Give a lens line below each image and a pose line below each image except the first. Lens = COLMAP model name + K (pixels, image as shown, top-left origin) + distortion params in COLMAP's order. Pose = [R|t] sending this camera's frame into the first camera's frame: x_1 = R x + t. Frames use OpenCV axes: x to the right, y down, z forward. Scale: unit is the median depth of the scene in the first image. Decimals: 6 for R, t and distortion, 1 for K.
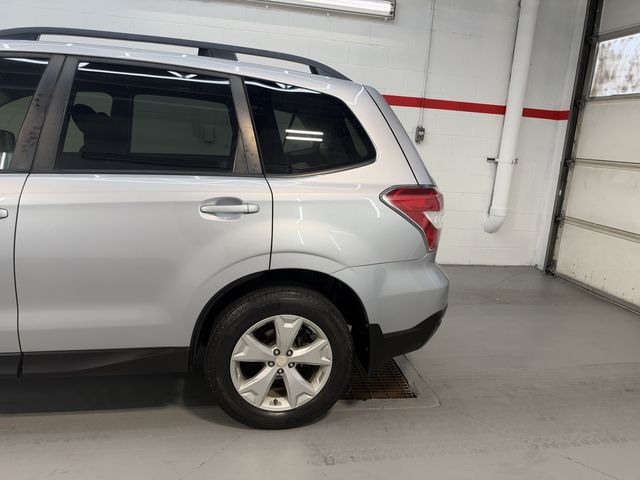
lens RADIAL K [[467.0, 0, 320.0], [0, 467.0, 240.0], [0, 0, 1]] dist [0.006064, -0.009721]
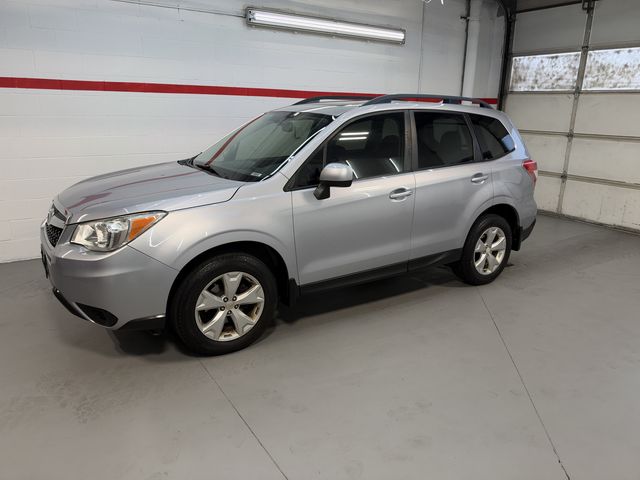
lens RADIAL K [[467.0, 0, 320.0], [0, 467.0, 240.0], [0, 0, 1]] dist [0.006064, -0.009721]
pose [[0.922937, -0.153310, 0.353104, -1.490928], [0.124908, 0.986910, 0.102012, -0.090713], [-0.364121, -0.050045, 0.930006, -0.656666]]
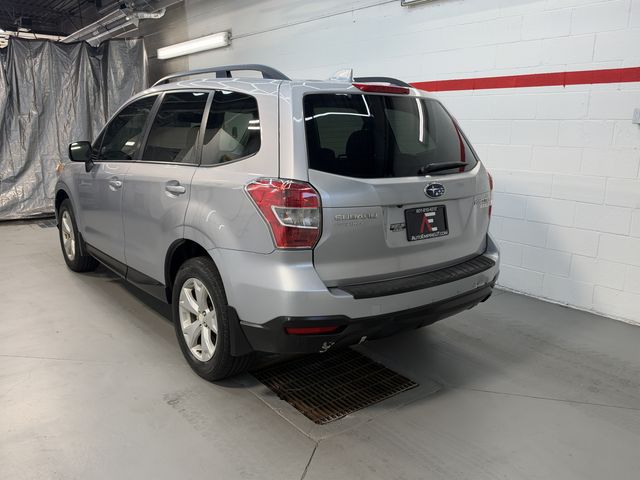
lens RADIAL K [[514.2, 0, 320.0], [0, 514.2, 240.0], [0, 0, 1]] dist [0.080700, 0.000497]
pose [[0.481208, 0.125191, -0.867621, 1.207114], [-0.173495, 0.983773, 0.045725, -0.057143], [0.859266, 0.128525, 0.495119, 0.568117]]
